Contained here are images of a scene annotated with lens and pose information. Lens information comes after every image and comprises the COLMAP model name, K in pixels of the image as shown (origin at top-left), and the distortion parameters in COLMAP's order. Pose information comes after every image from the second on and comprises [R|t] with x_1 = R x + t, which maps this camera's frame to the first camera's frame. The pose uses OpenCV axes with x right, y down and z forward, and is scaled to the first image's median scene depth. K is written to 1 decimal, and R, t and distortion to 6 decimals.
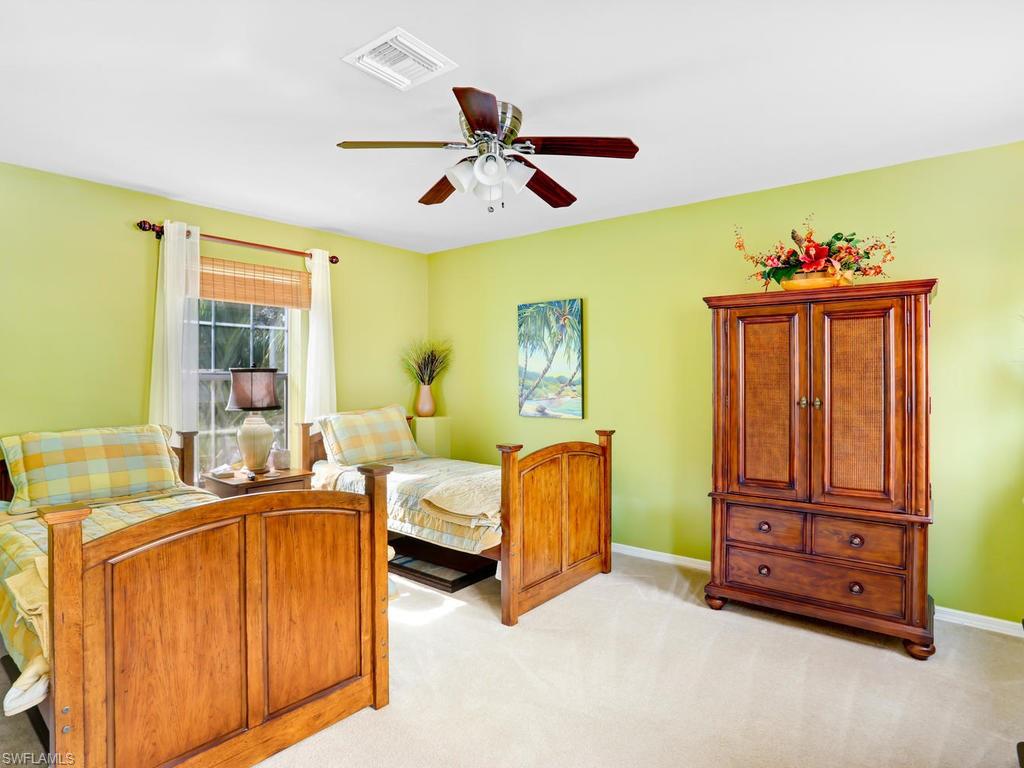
lens RADIAL K [[564.1, 0, 502.6], [0, 564.1, 385.3], [0, 0, 1]] dist [-0.066076, 0.029254]
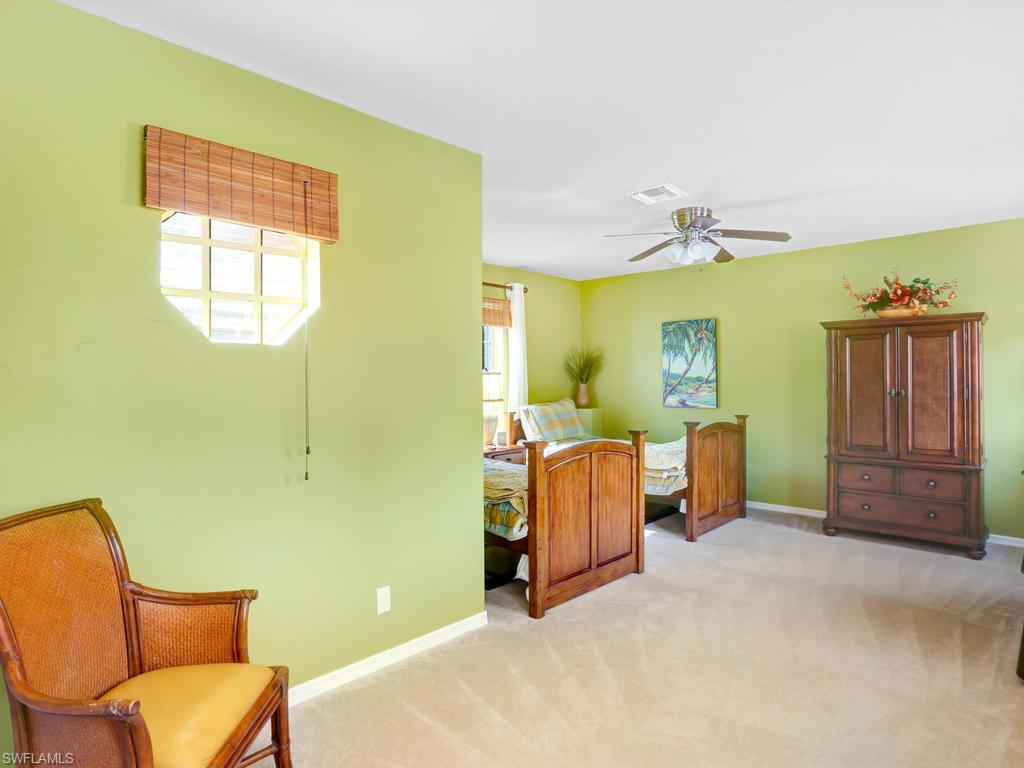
lens RADIAL K [[564.1, 0, 512.1], [0, 564.1, 383.7], [0, 0, 1]] dist [-0.066076, 0.029254]
pose [[0.996727, -0.004690, -0.080706, -0.349894], [0.004404, 0.999983, -0.003724, 0.006847], [0.080722, 0.003357, 0.996731, -0.542708]]
